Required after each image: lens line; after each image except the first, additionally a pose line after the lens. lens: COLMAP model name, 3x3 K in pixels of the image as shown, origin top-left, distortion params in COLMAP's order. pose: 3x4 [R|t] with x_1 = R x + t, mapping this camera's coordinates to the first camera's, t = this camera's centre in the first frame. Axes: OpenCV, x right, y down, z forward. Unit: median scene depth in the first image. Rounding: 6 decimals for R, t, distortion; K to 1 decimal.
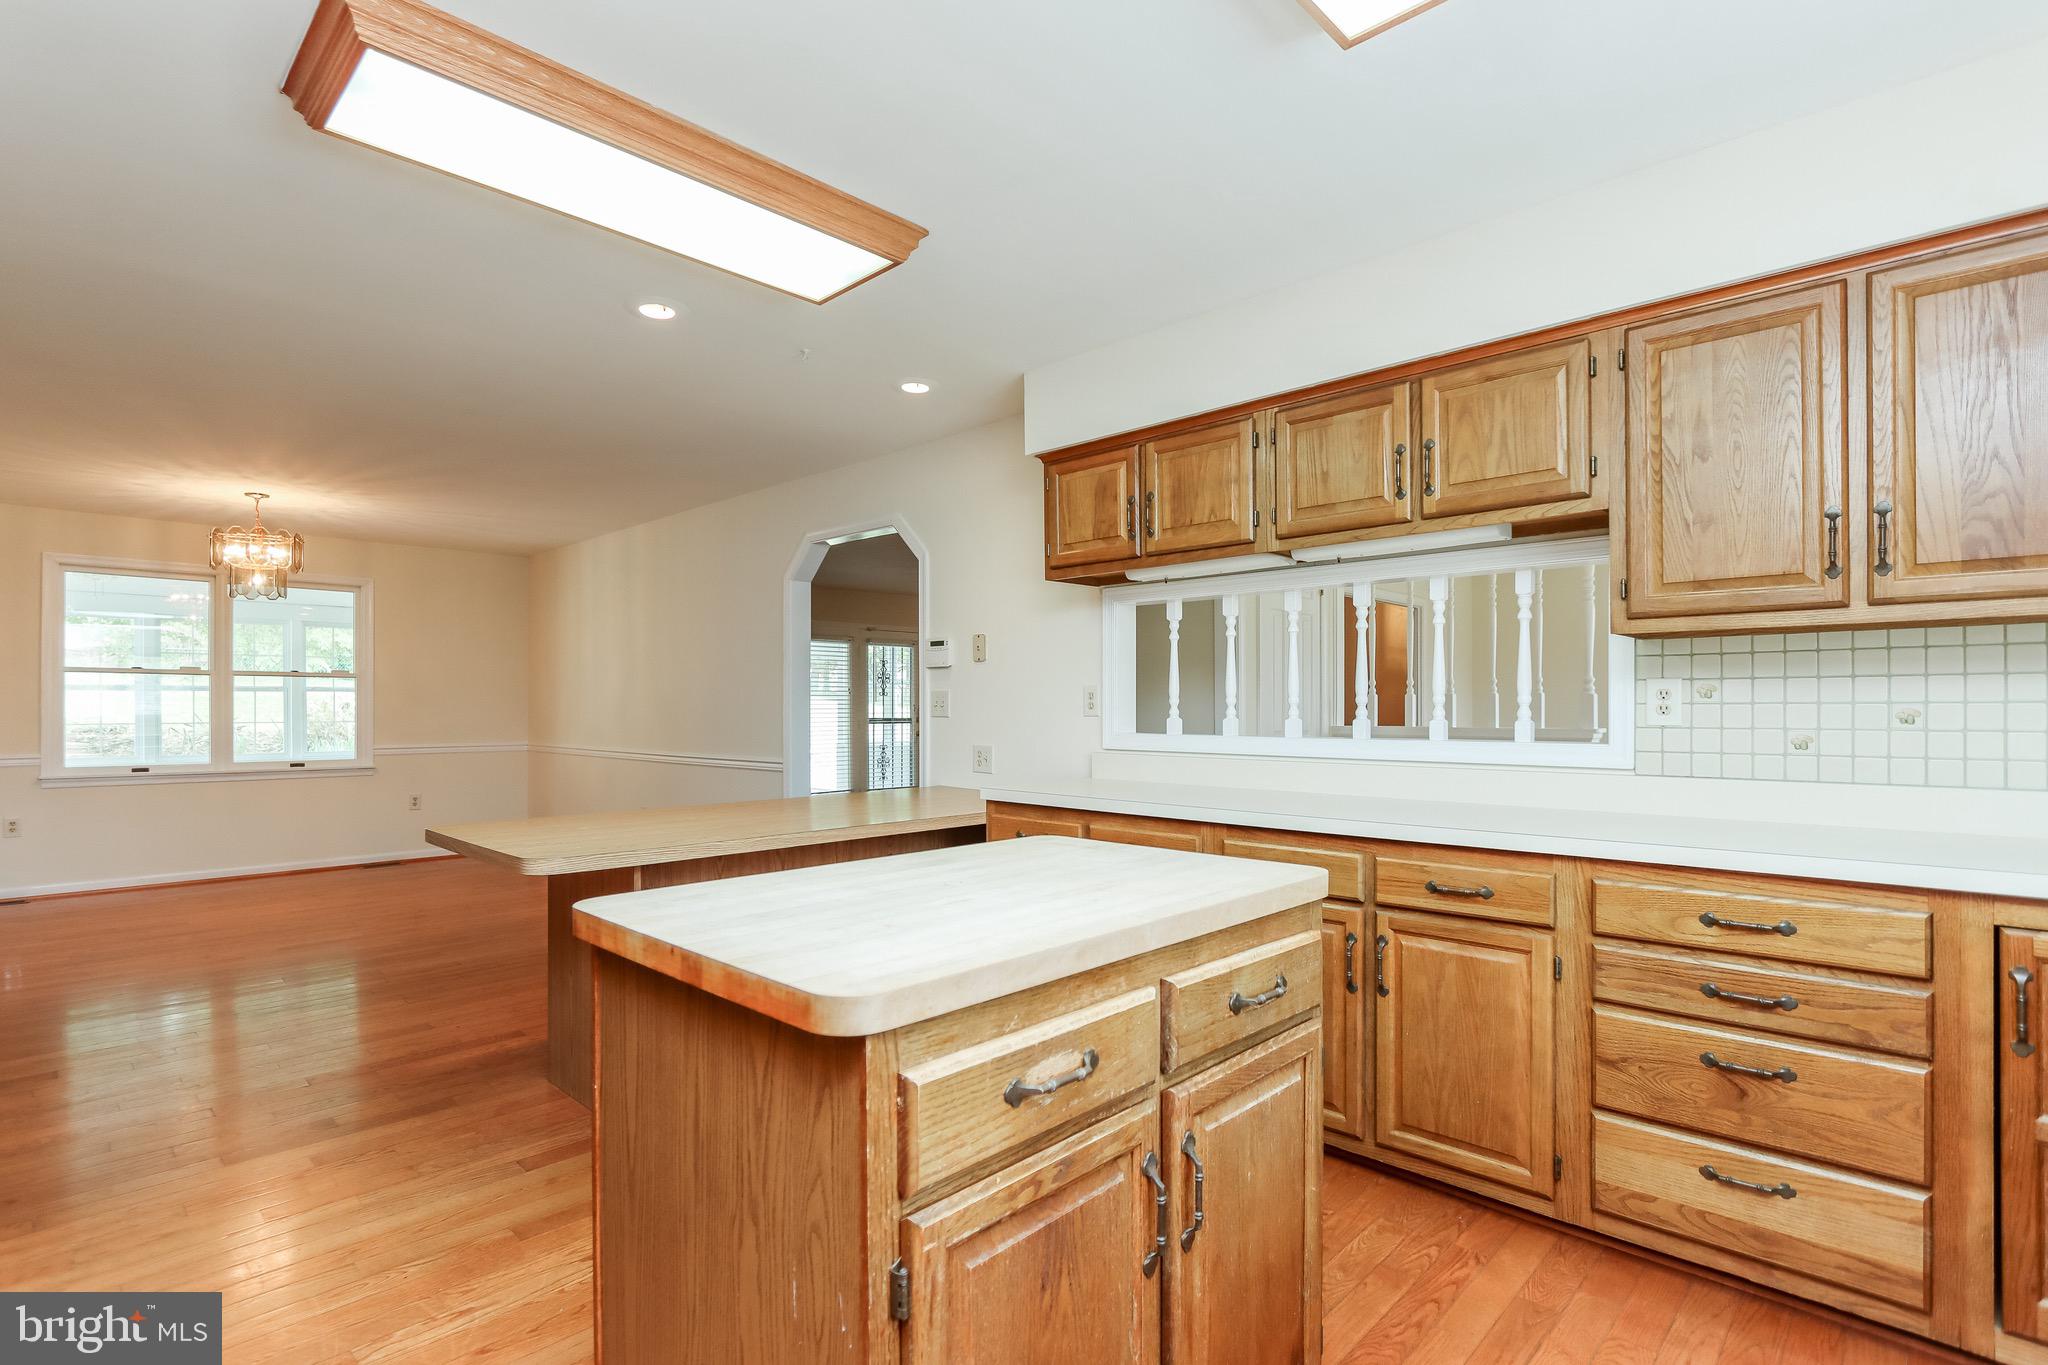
lens RADIAL K [[968.6, 0, 974.2], [0, 968.6, 704.1], [0, 0, 1]] dist [0.003552, 0.002630]
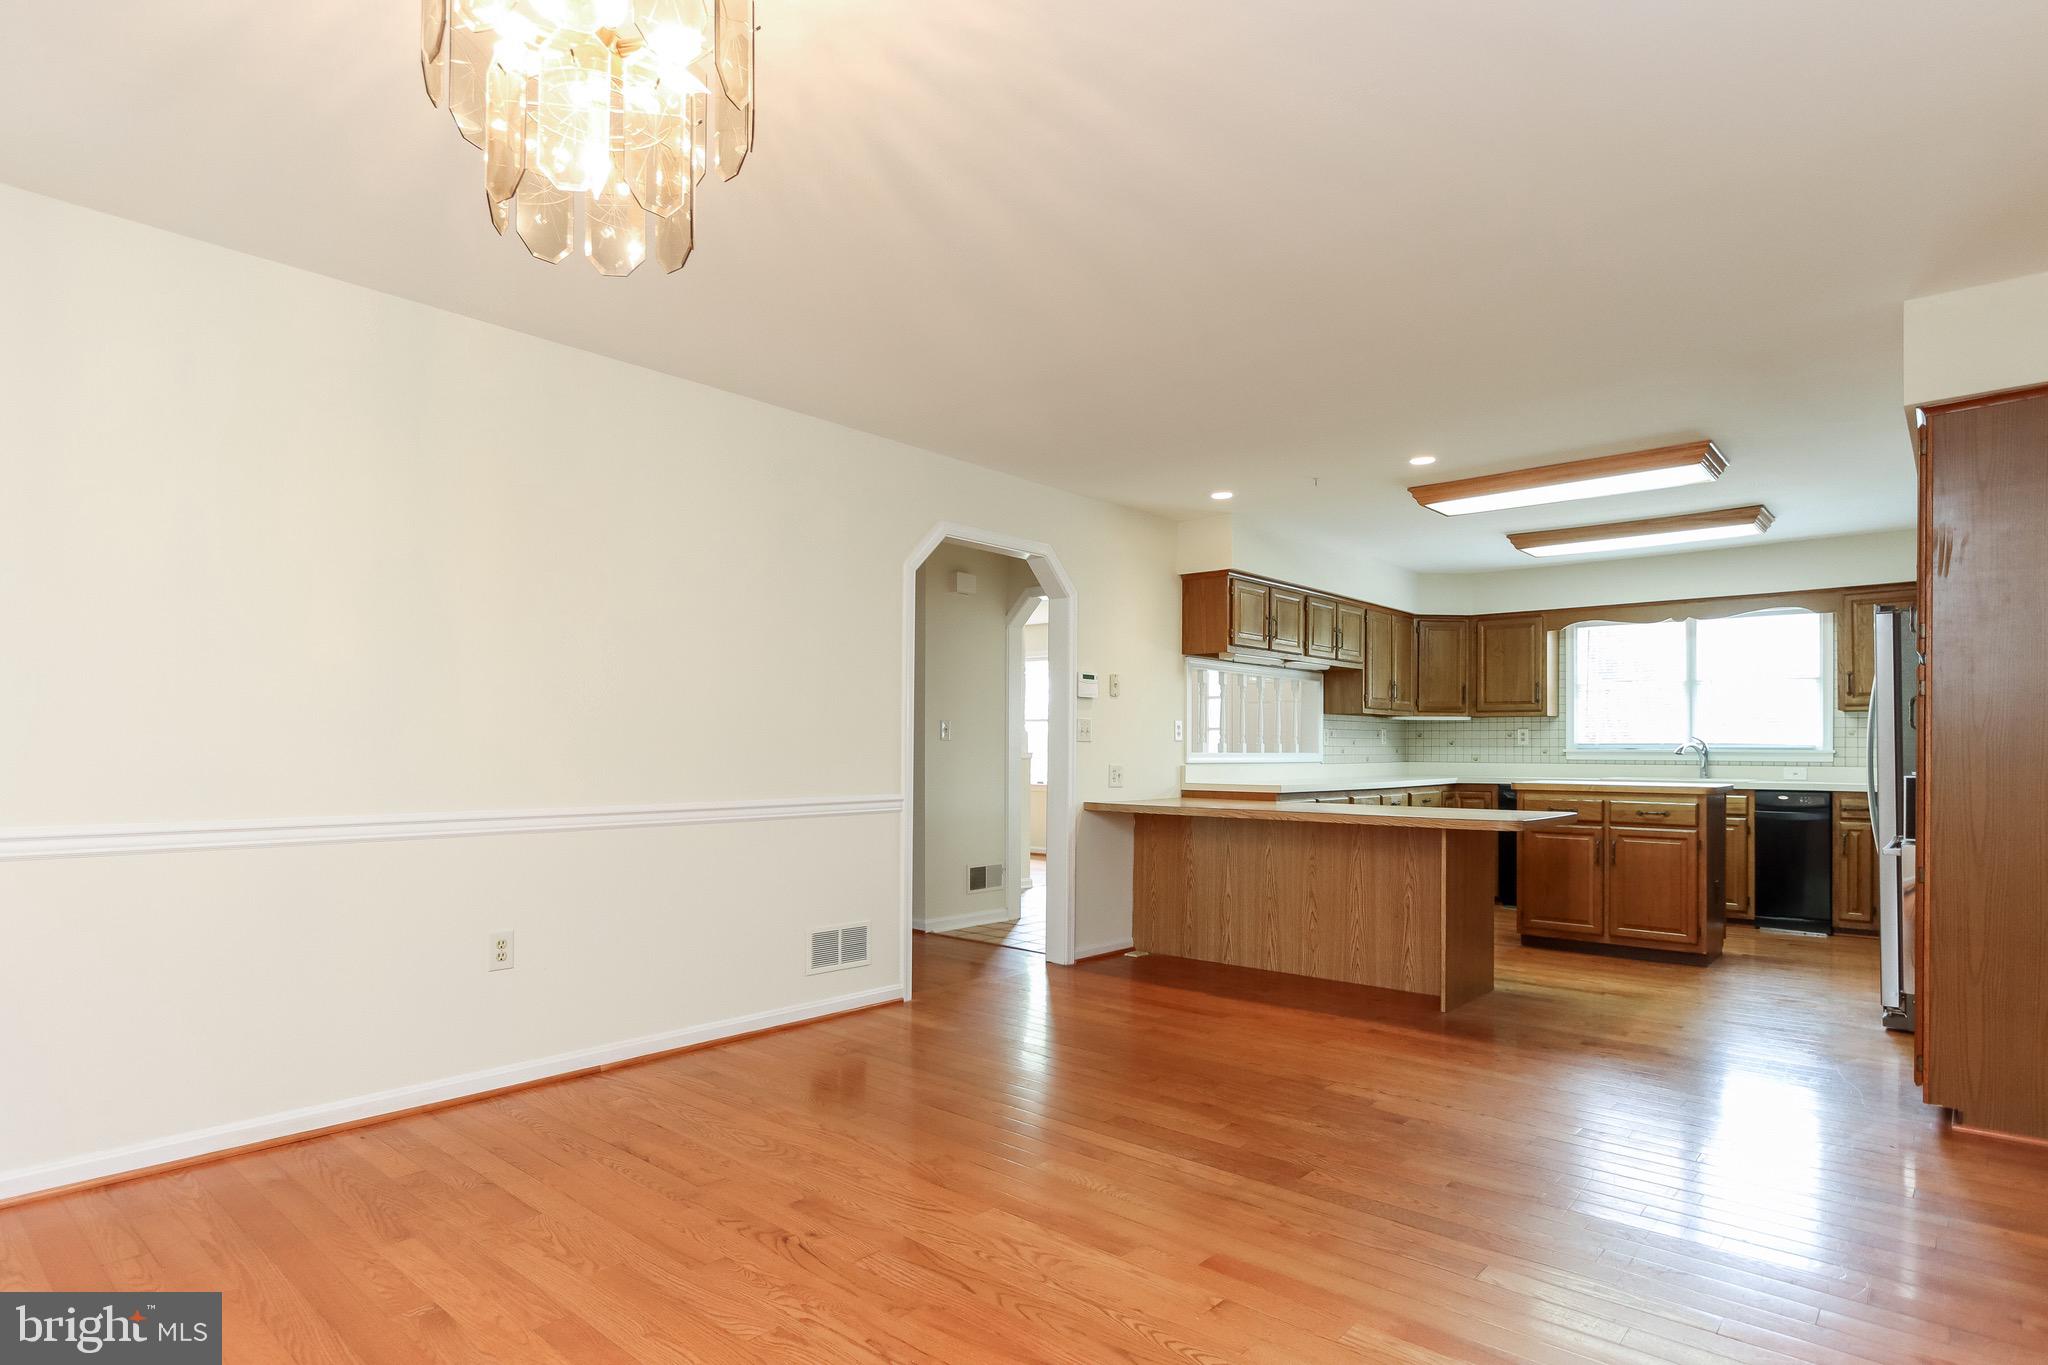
lens RADIAL K [[1088.3, 0, 1052.8], [0, 1088.3, 733.0], [0, 0, 1]] dist [0.011405, -0.004321]
pose [[-0.091371, 0.019310, 0.995630, -0.909802], [0.000278, 0.999812, -0.019366, 0.019723], [-0.995817, -0.001493, -0.091360, 0.804708]]
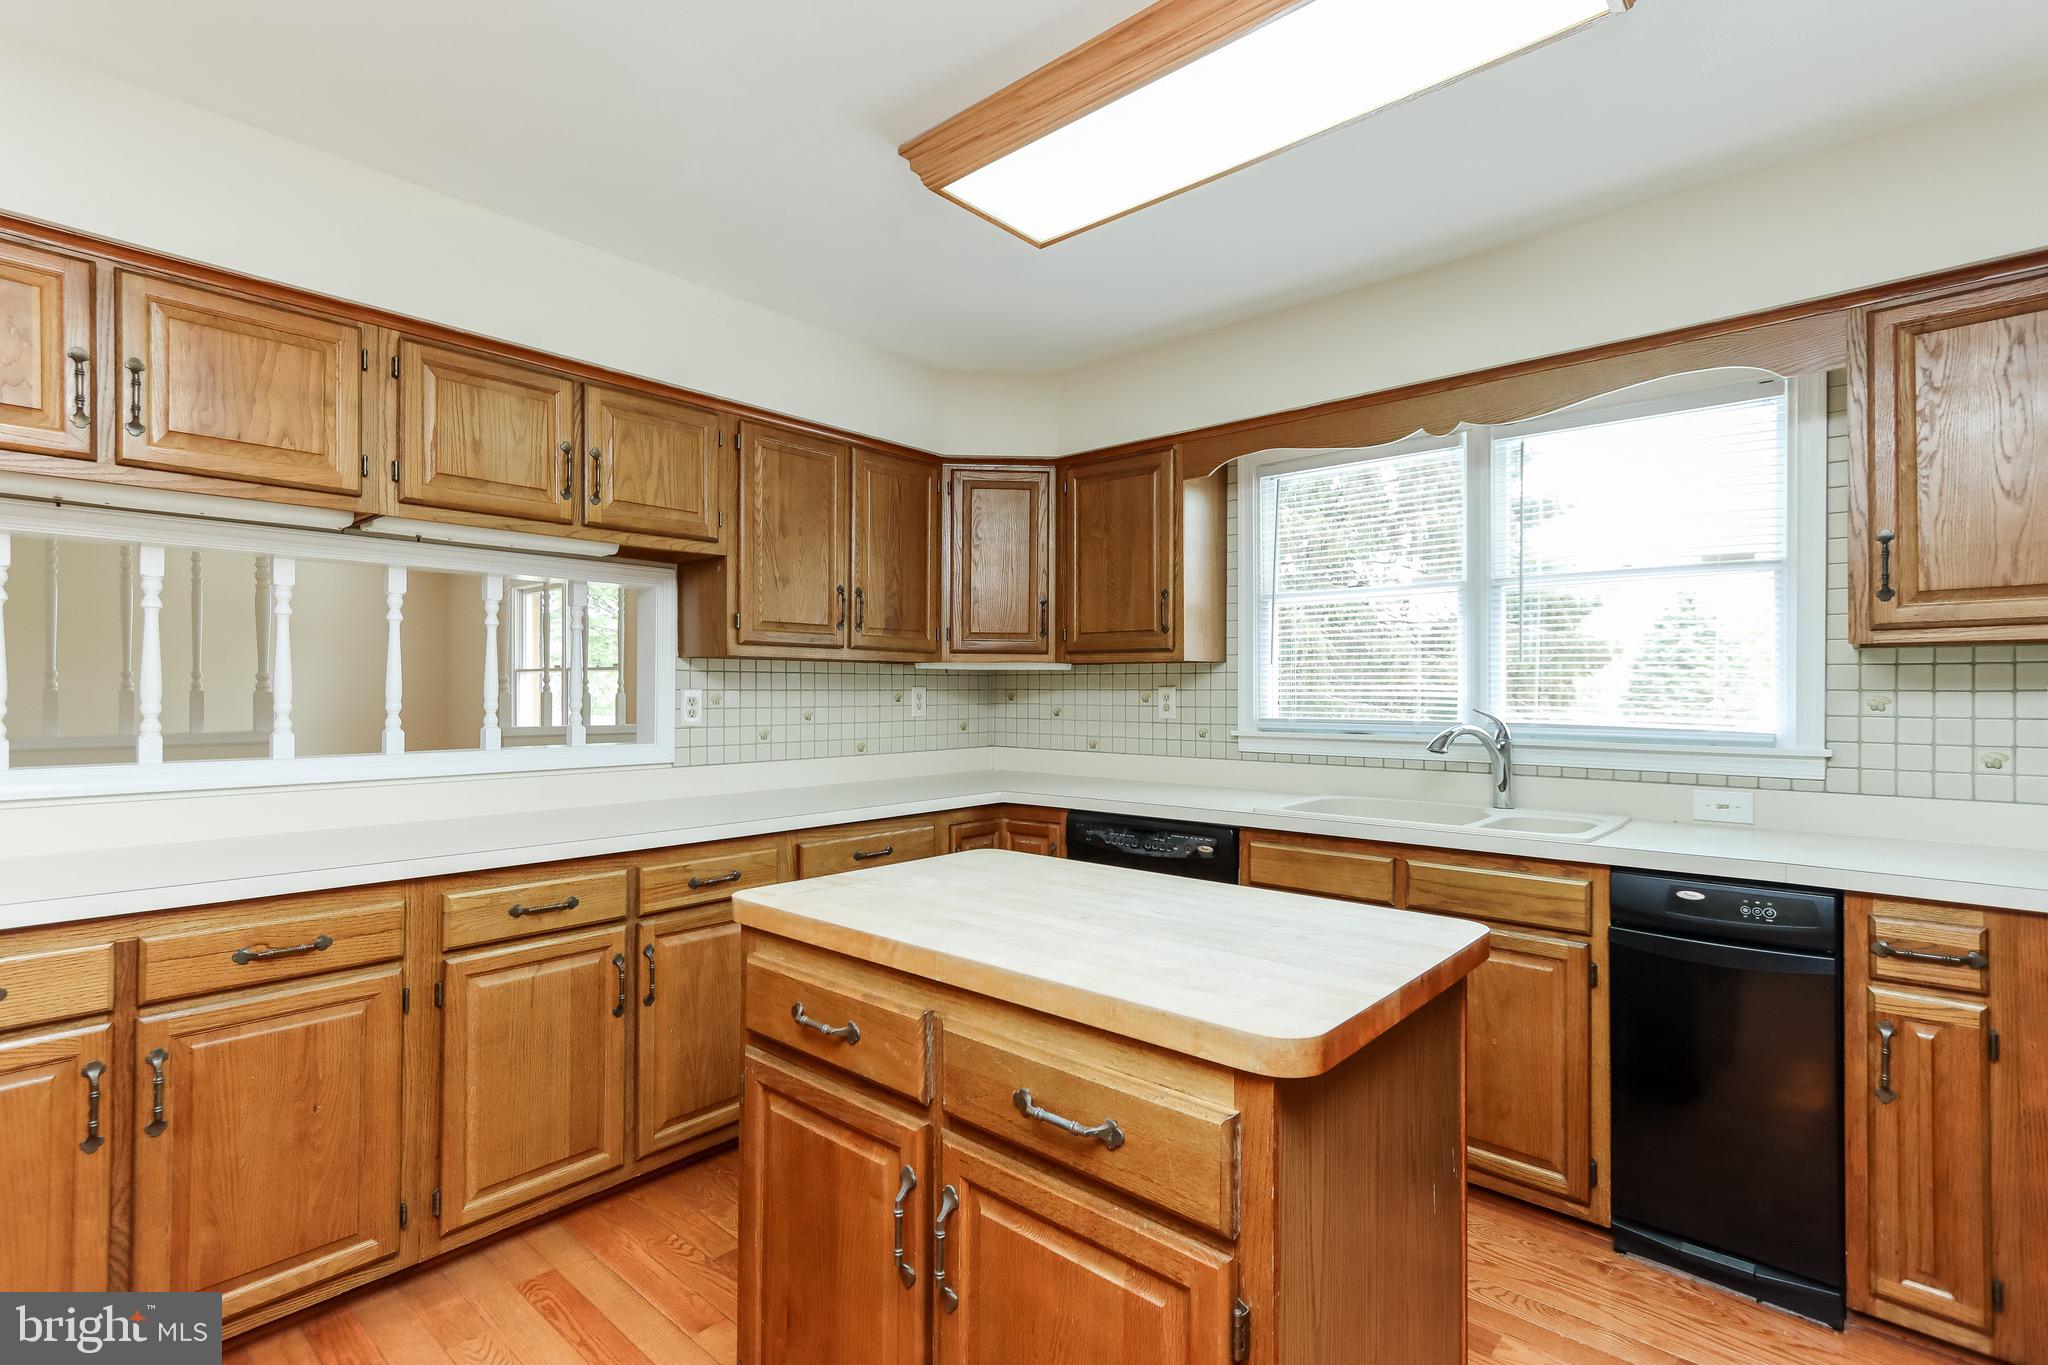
lens RADIAL K [[968.6, 0, 1018.6], [0, 968.6, 683.2], [0, 0, 1]] dist [0.003552, 0.002630]
pose [[-0.072498, 0.013643, 0.997275, -0.203177], [0.001440, 0.999907, -0.013575, -0.005783], [-0.997368, 0.000451, -0.072511, 0.231388]]
